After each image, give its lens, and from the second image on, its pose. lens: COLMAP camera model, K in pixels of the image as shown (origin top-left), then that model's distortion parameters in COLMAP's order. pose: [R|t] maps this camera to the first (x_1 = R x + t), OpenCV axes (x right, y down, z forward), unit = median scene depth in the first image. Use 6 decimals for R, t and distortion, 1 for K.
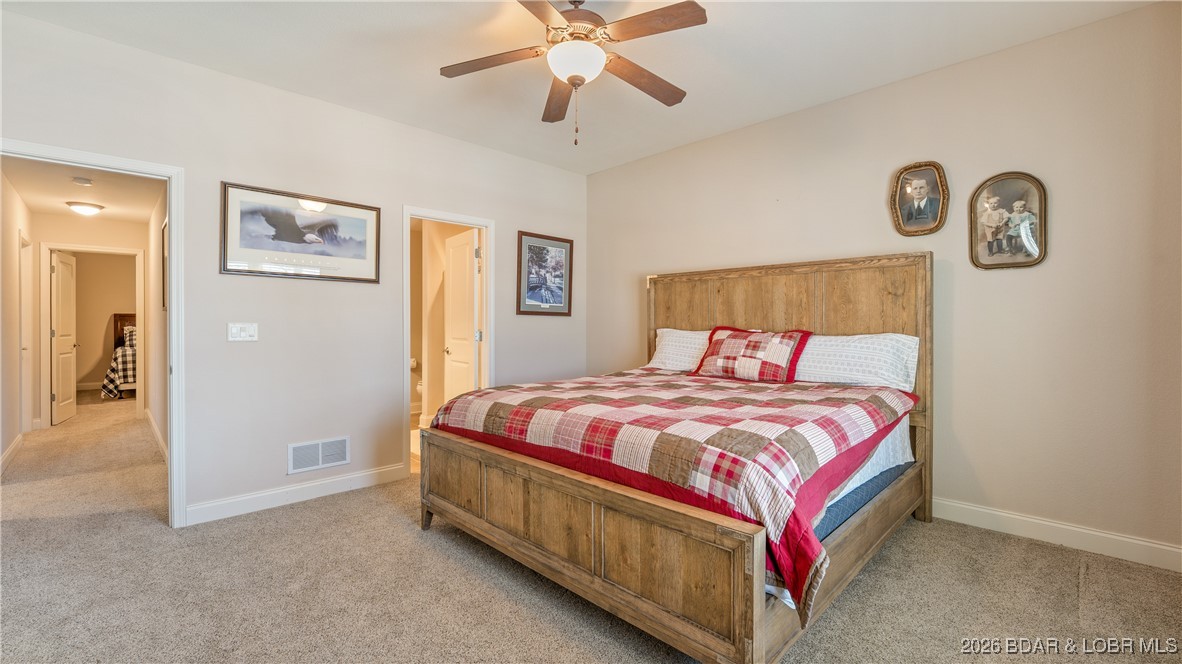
lens RADIAL K [[494.0, 0, 579.6], [0, 494.0, 325.4], [0, 0, 1]] dist [-0.003138, -0.000263]
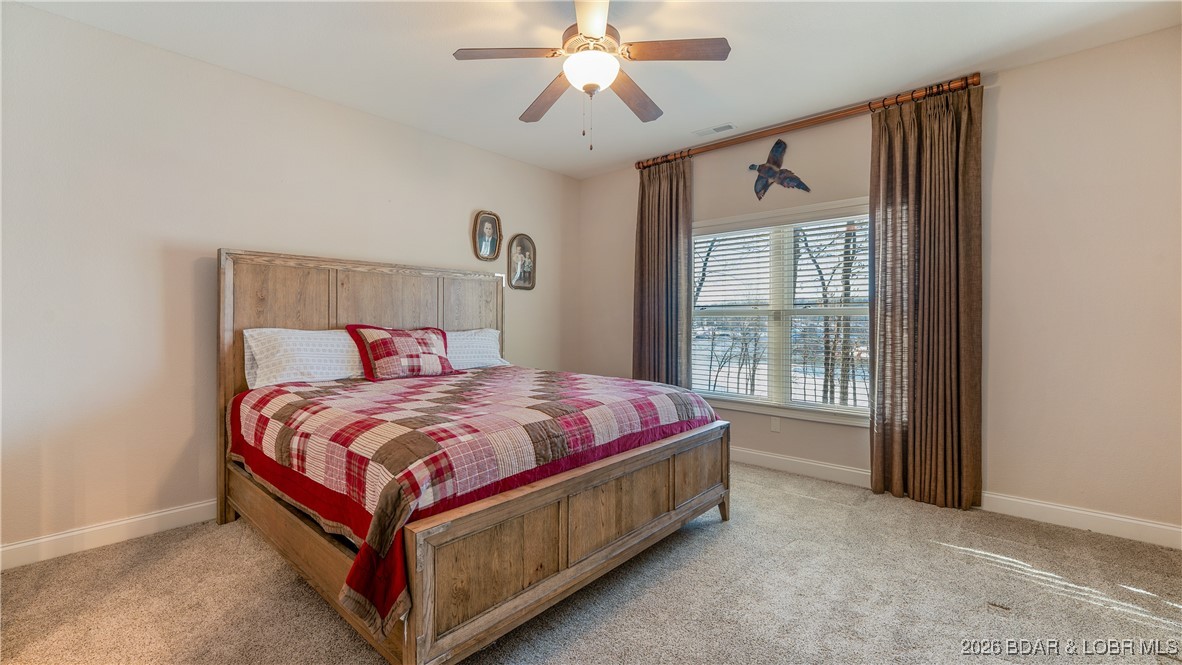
lens RADIAL K [[494.0, 0, 579.6], [0, 494.0, 325.9], [0, 0, 1]] dist [-0.003138, -0.000263]
pose [[-0.063555, -0.007506, 0.997950, -0.740333], [0.005717, 0.999953, 0.007885, -0.000497], [-0.997962, 0.006206, -0.063509, 0.774449]]
